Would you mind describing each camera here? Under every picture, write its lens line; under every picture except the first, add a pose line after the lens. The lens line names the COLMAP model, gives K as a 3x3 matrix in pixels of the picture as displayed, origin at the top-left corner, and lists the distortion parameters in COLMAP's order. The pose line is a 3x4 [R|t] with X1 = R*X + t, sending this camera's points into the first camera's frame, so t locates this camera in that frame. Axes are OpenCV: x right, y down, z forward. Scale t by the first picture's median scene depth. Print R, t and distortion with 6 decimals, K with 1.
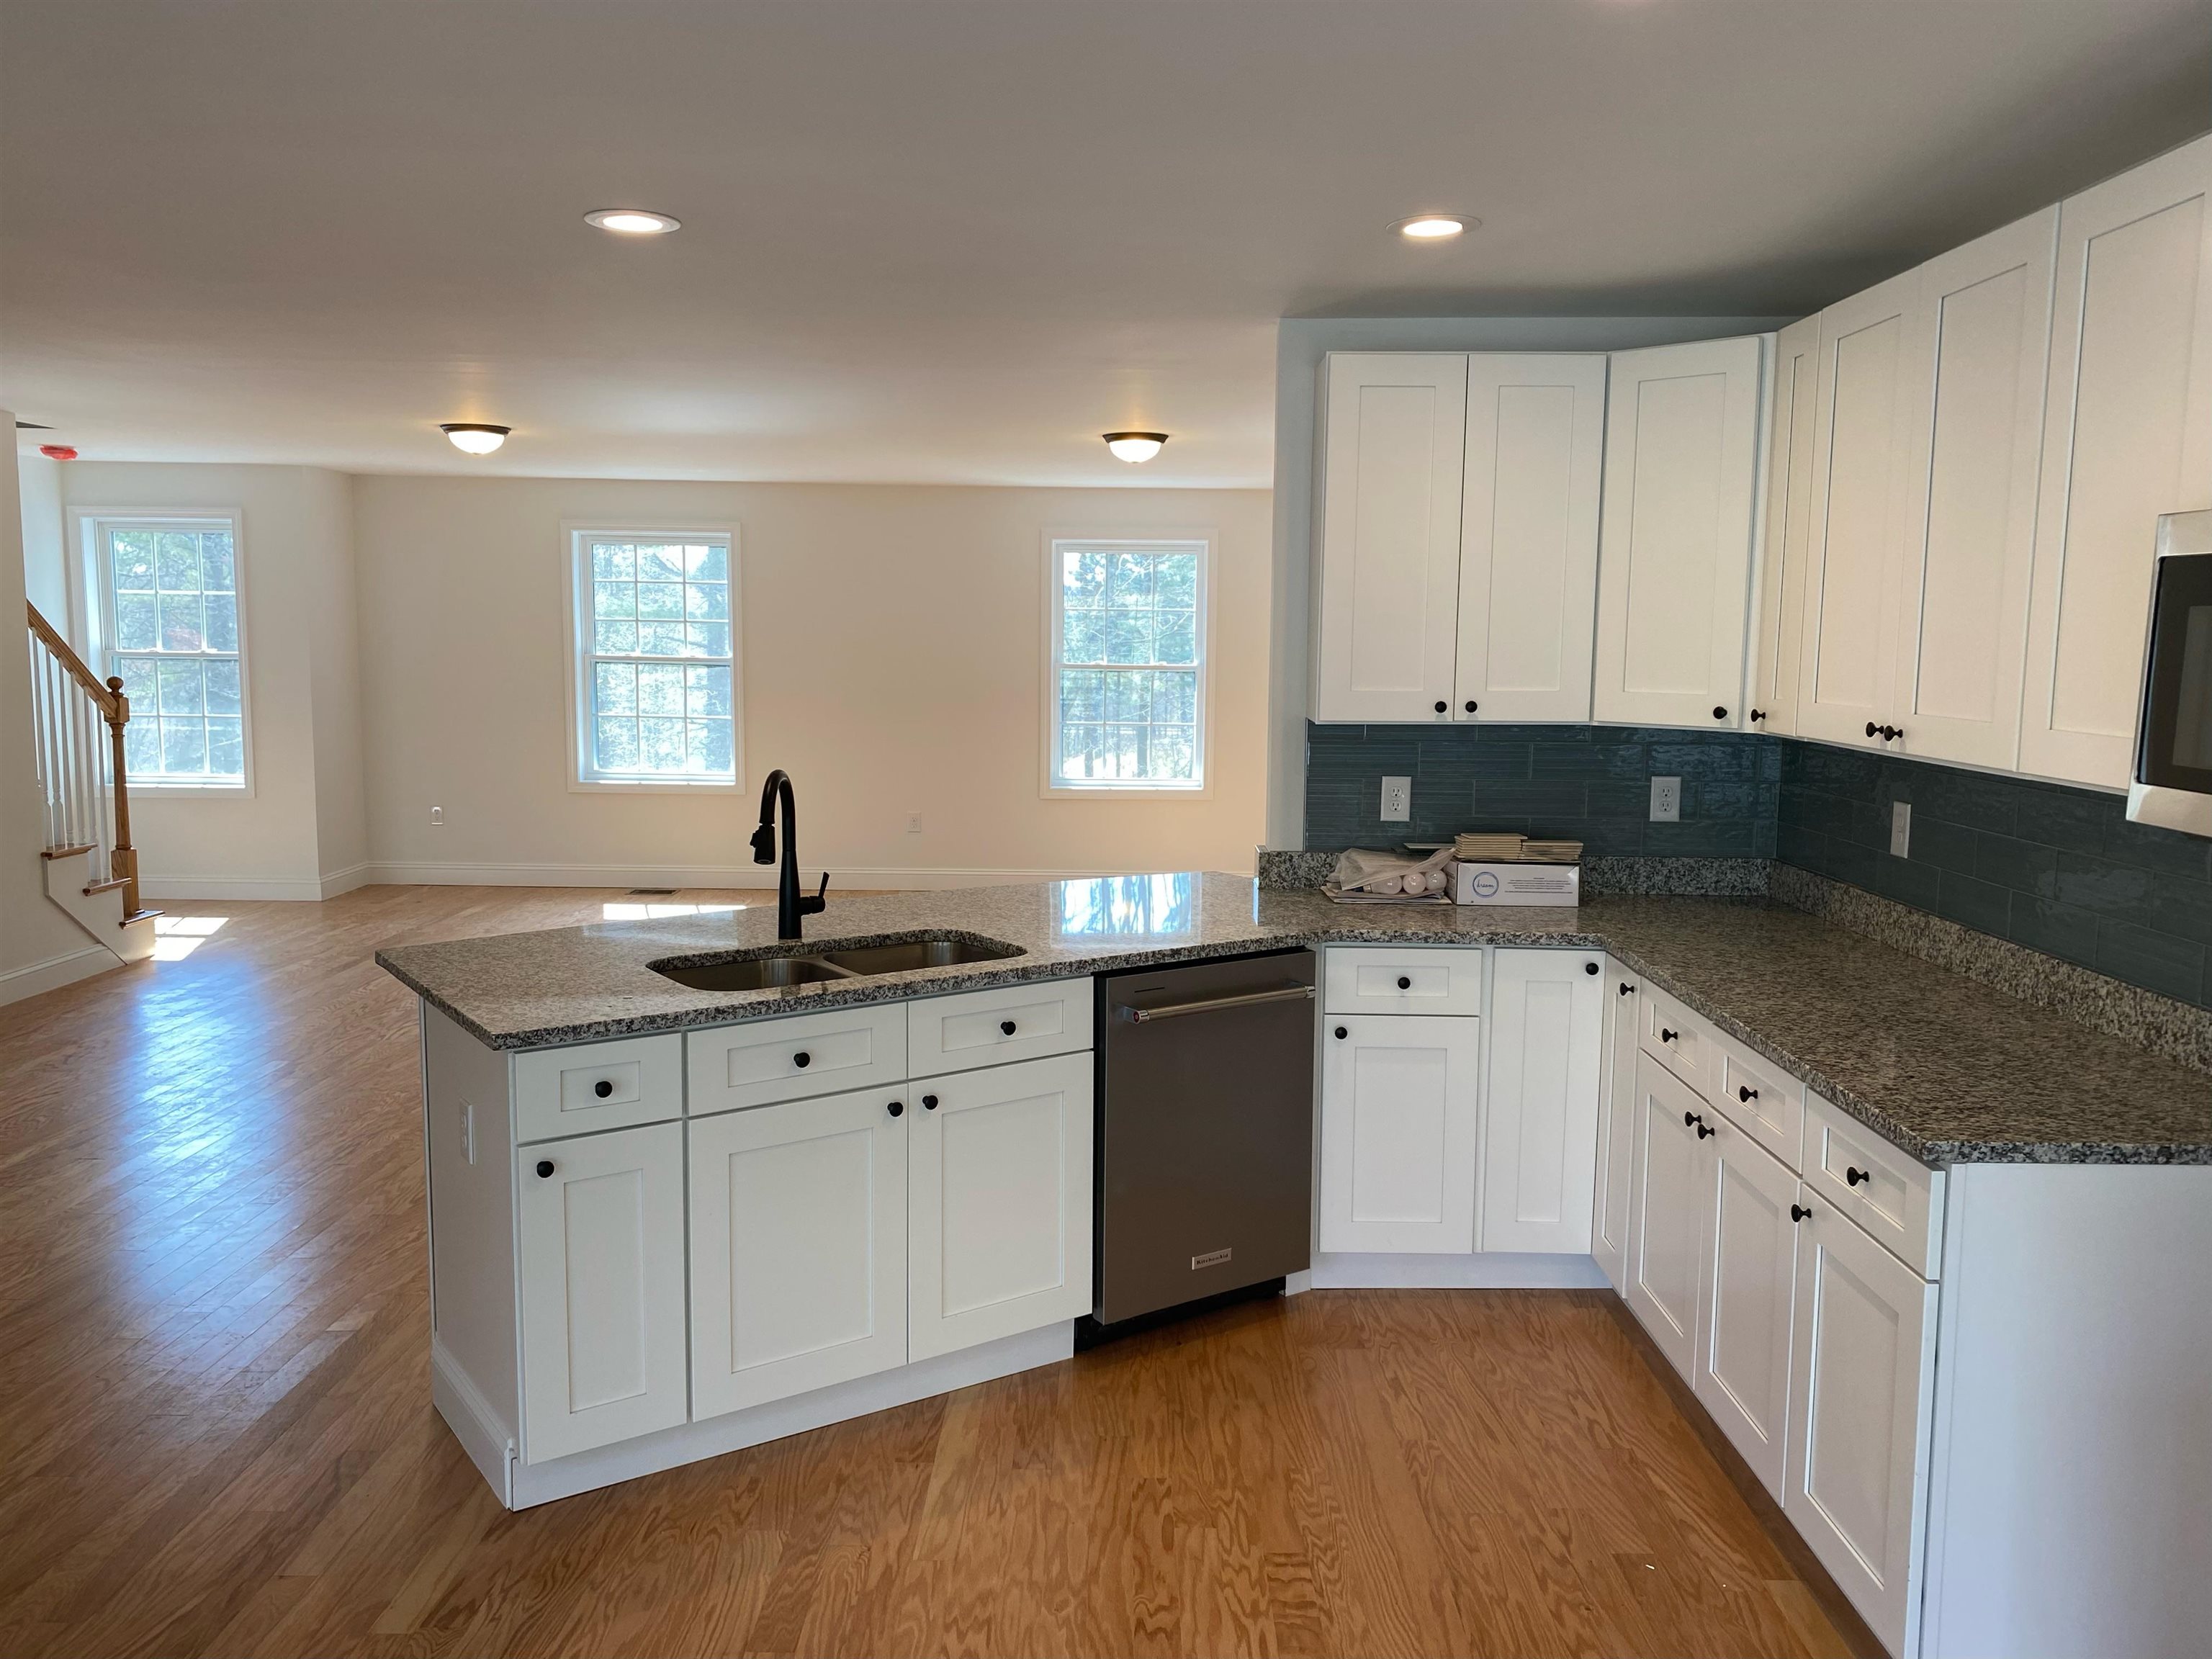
lens RADIAL K [[1709.6, 0, 1110.6], [0, 1709.6, 794.7], [0, 0, 1]] dist [0.081012, -0.113264]
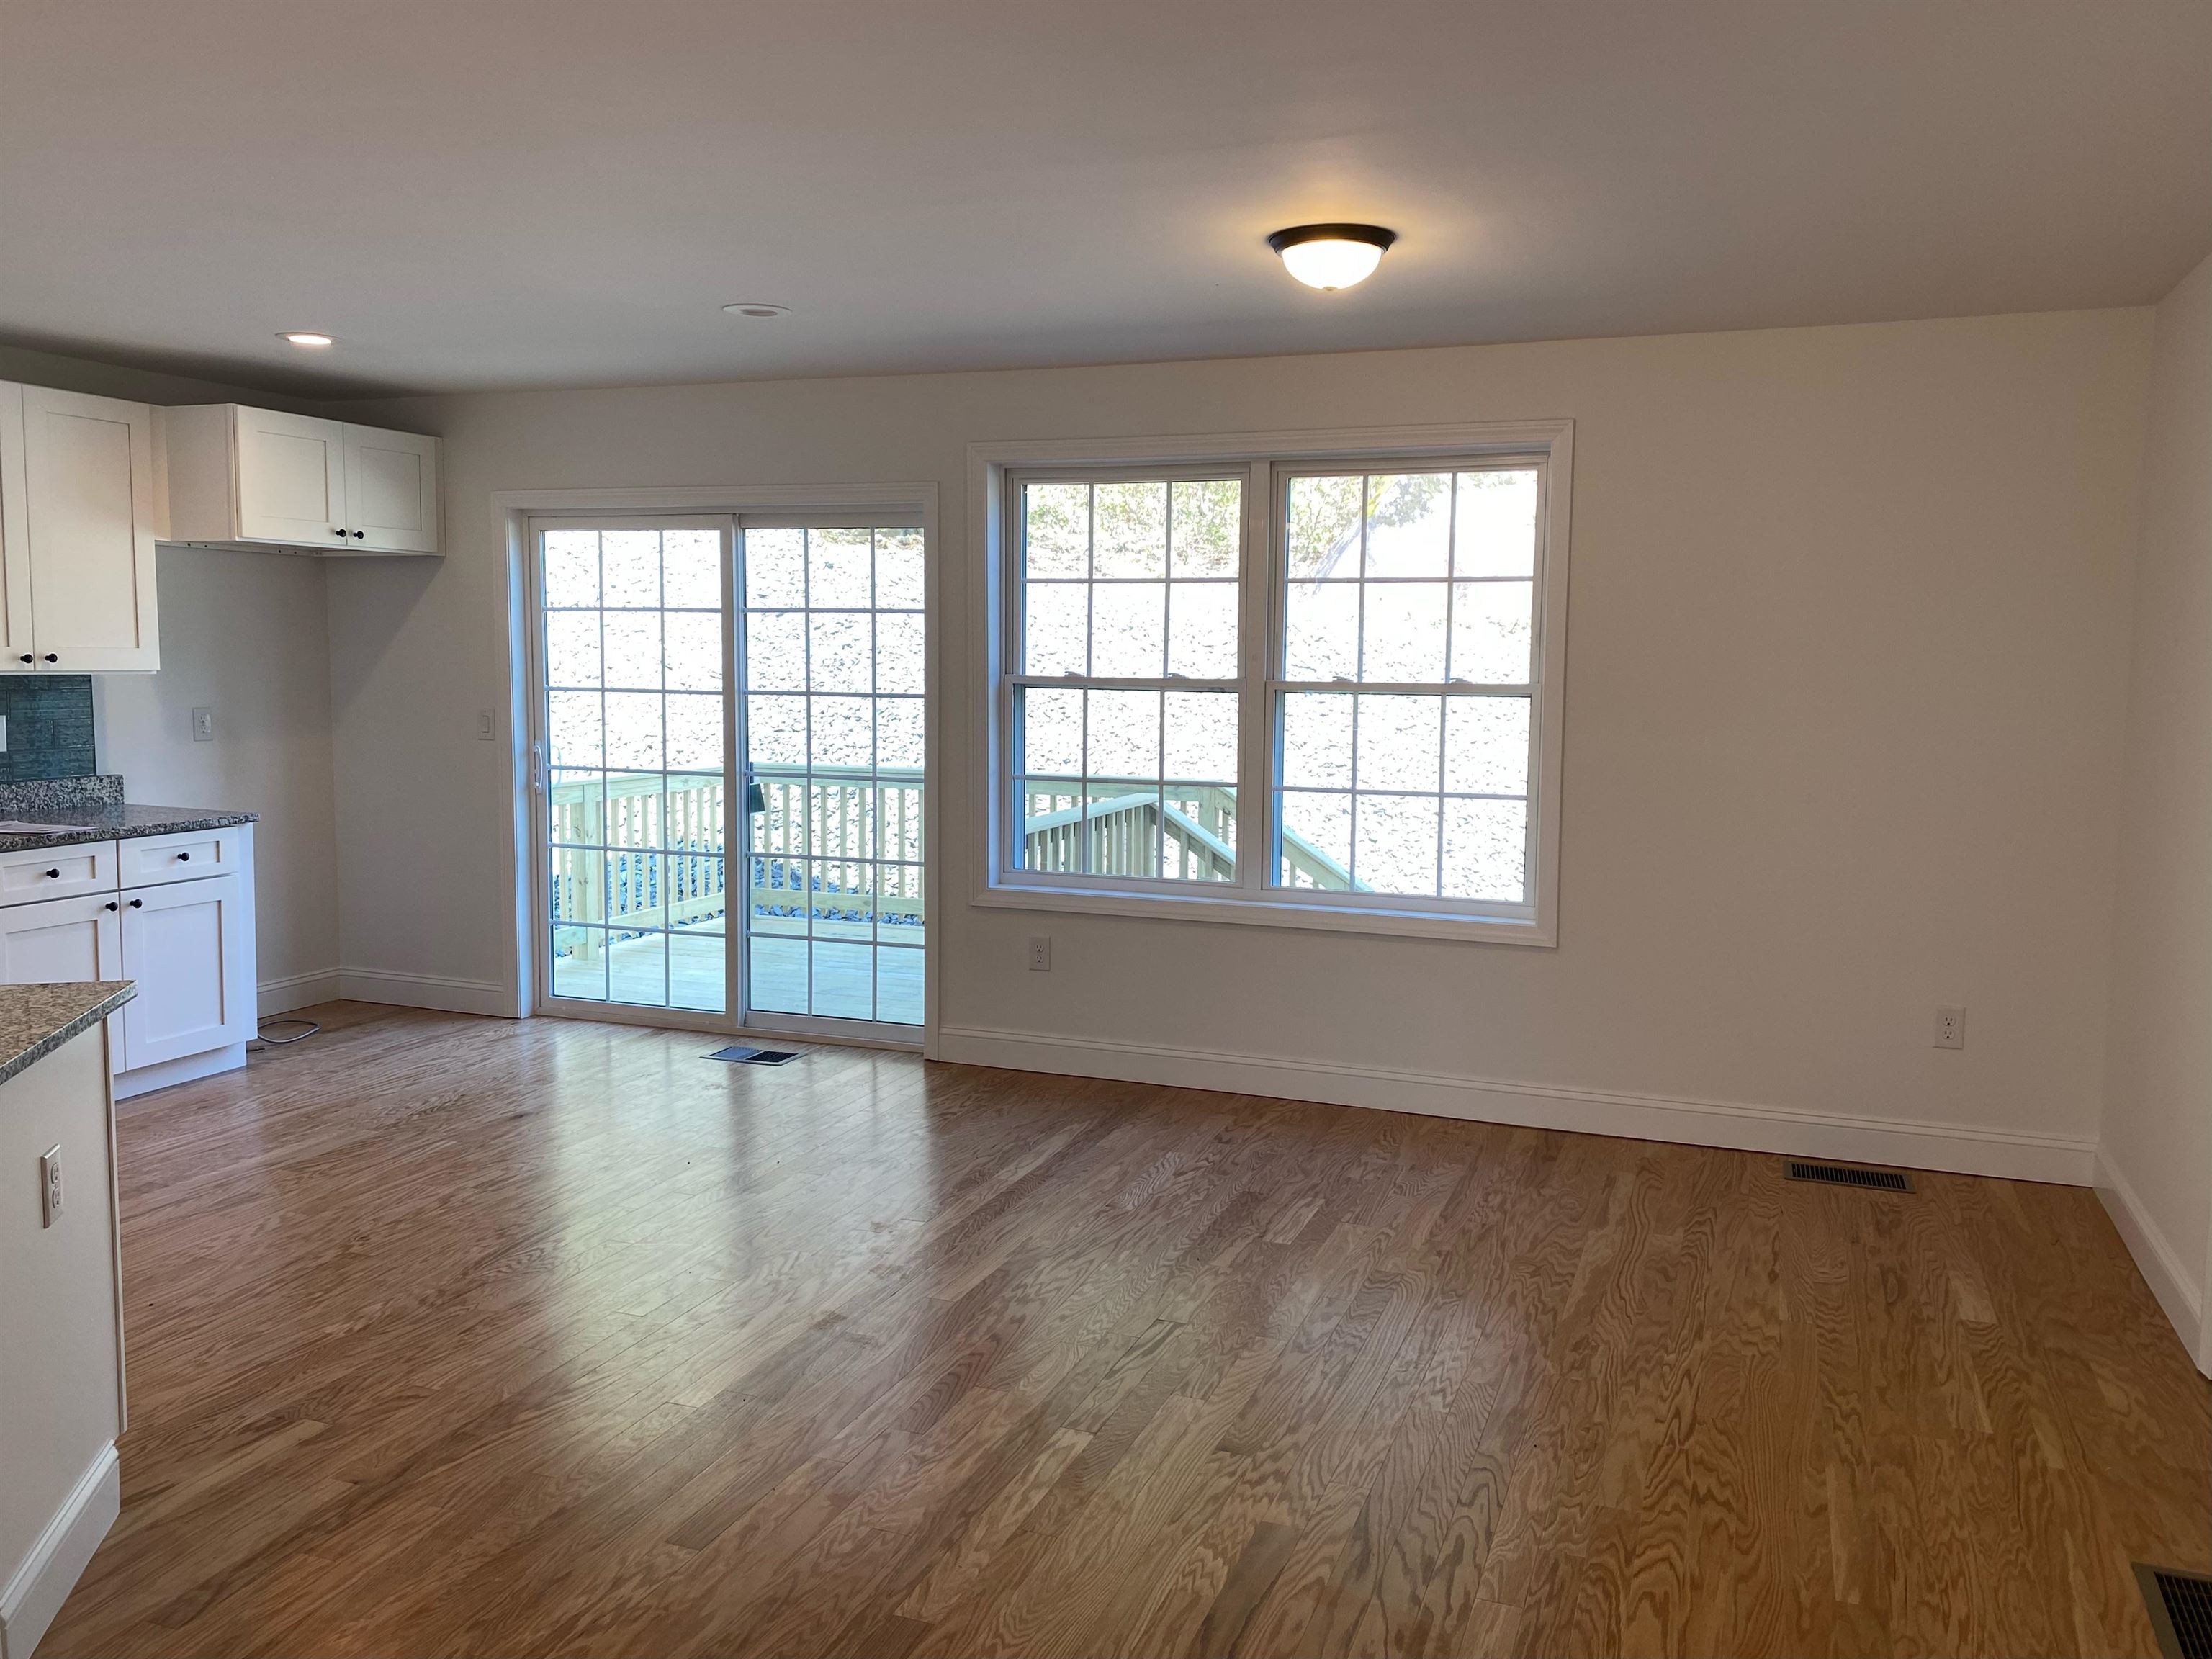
lens RADIAL K [[1709.6, 0, 1110.6], [0, 1709.6, 794.7], [0, 0, 1]] dist [0.081012, -0.113264]
pose [[-0.931580, -0.055930, 0.359208, -0.925589], [0.011345, 0.983140, 0.182501, -0.112850], [-0.363359, 0.174089, -0.915240, 1.263308]]
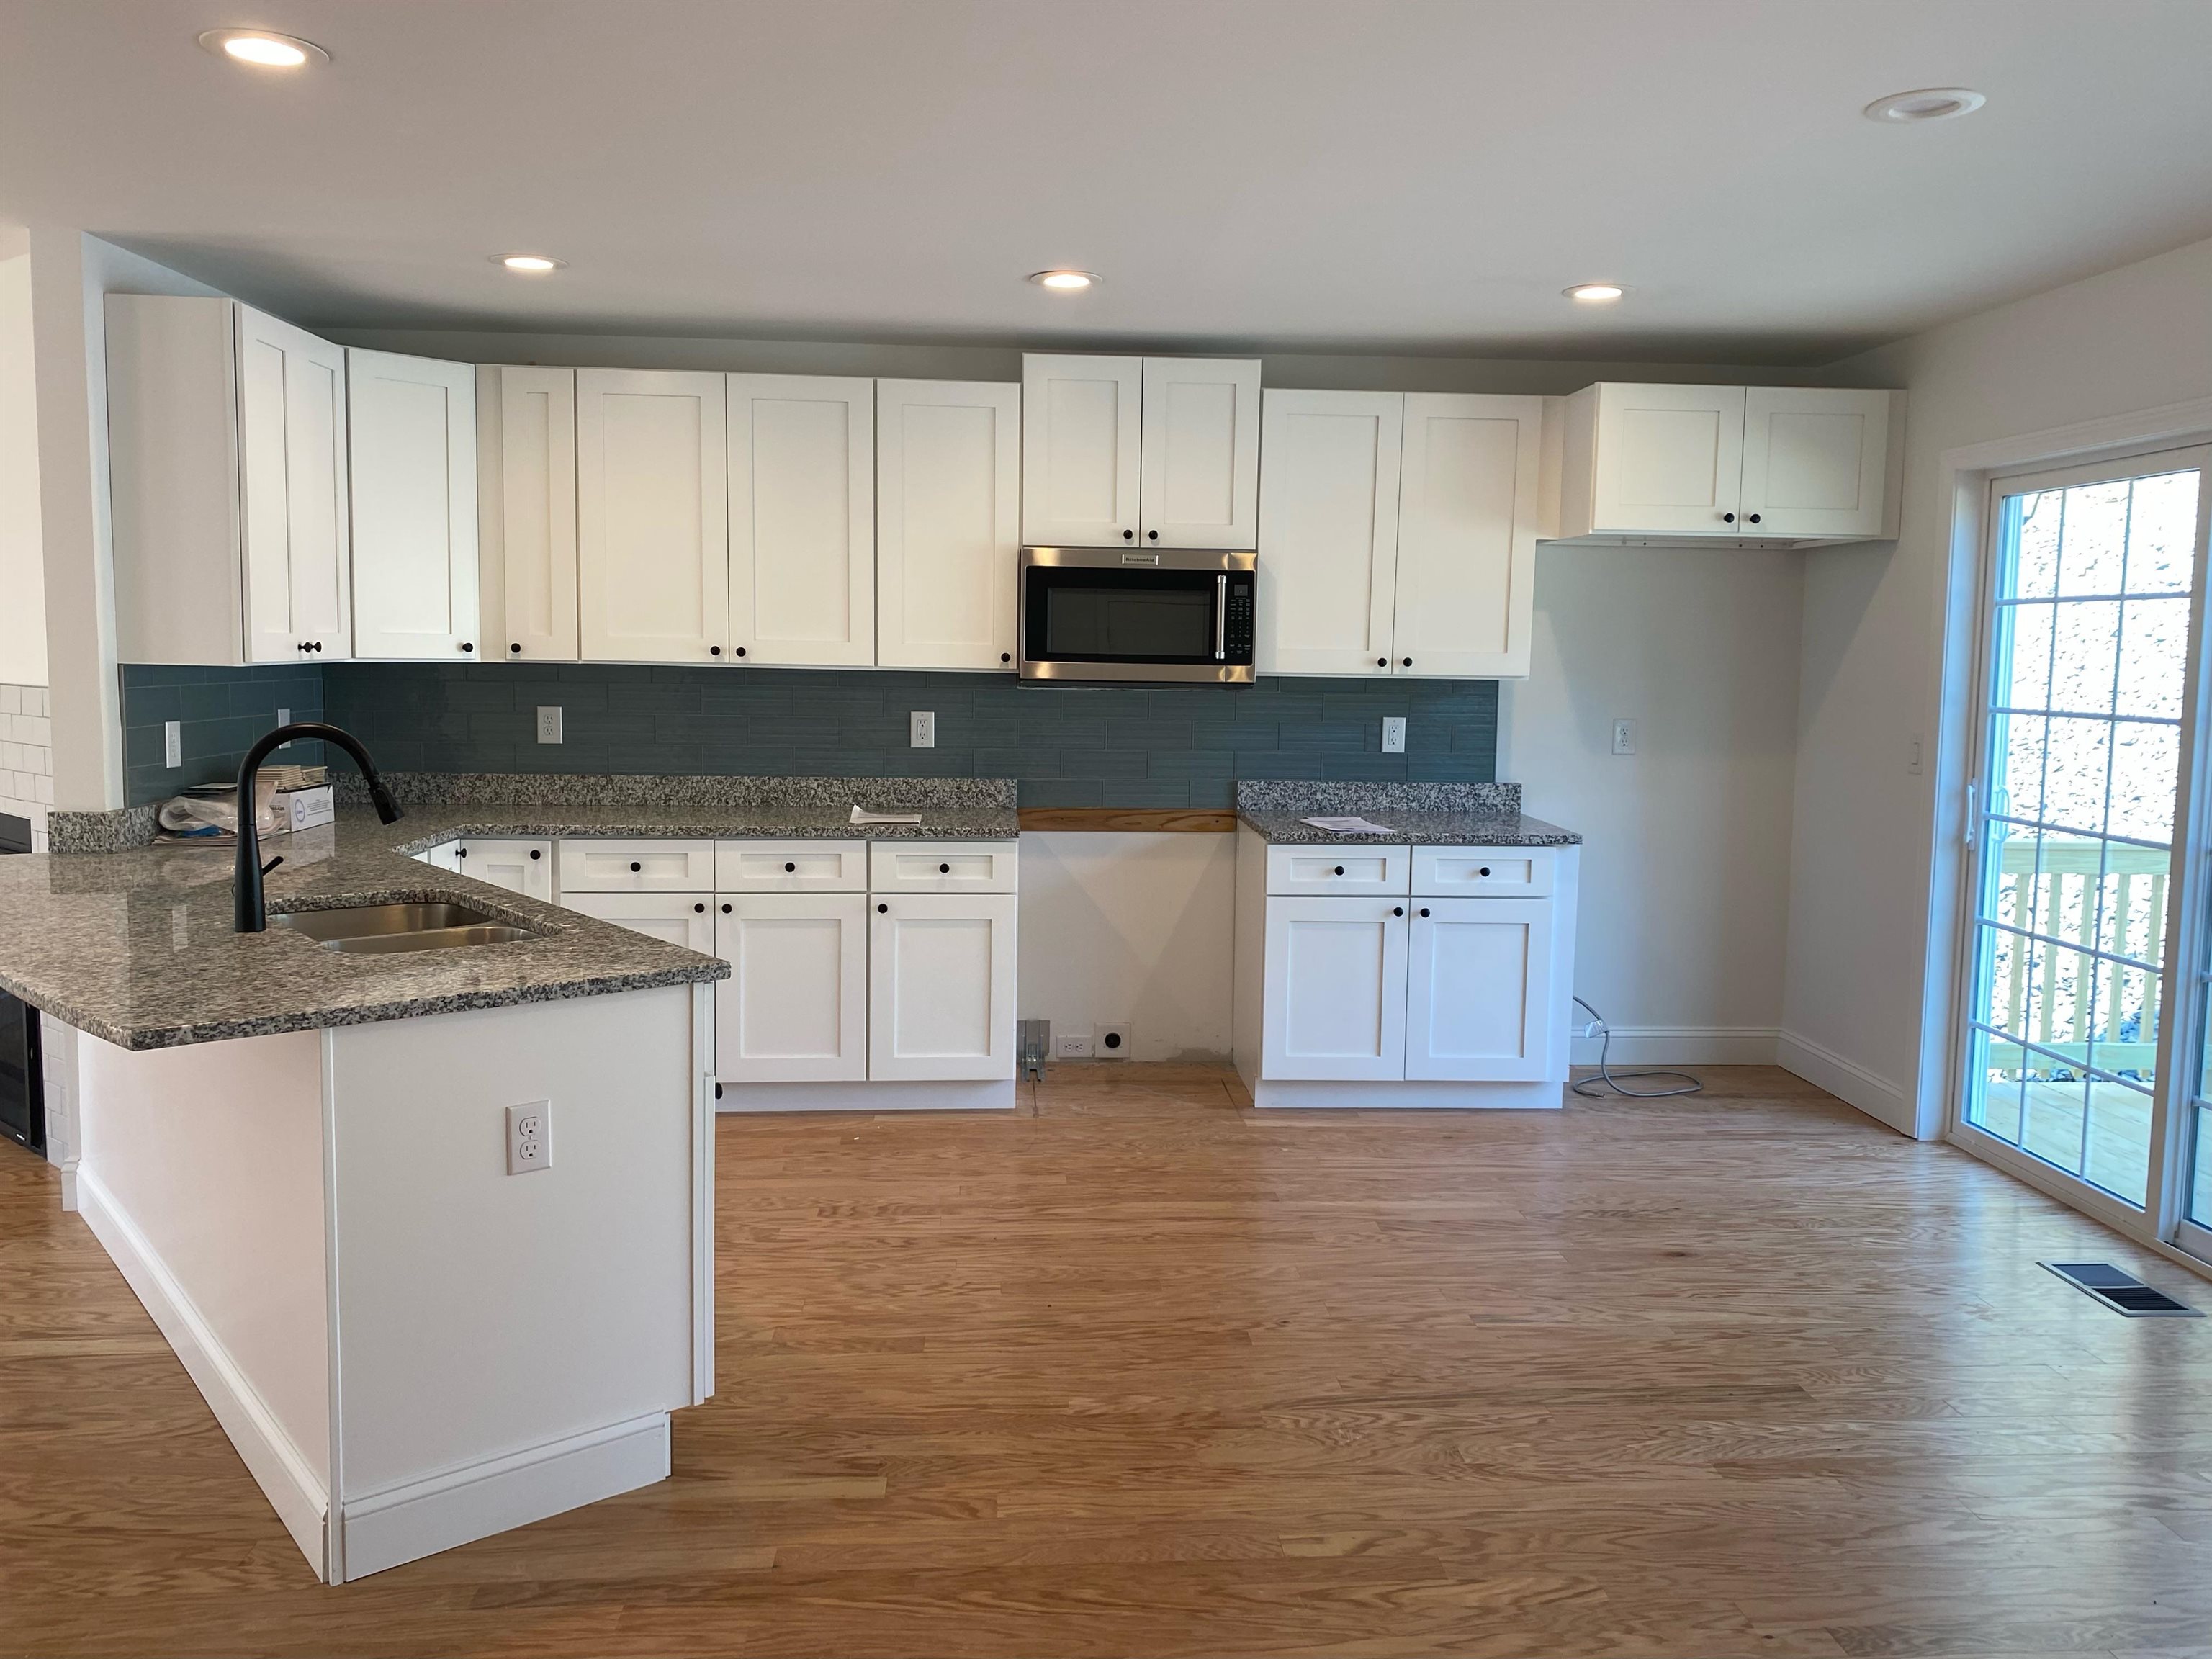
lens RADIAL K [[1709.6, 0, 1110.6], [0, 1709.6, 794.7], [0, 0, 1]] dist [0.081012, -0.113264]
pose [[-0.064482, -0.103866, 0.992499, -1.008865], [0.080867, 0.990754, 0.108937, -0.040562], [-0.994637, 0.087285, -0.055486, 0.607130]]
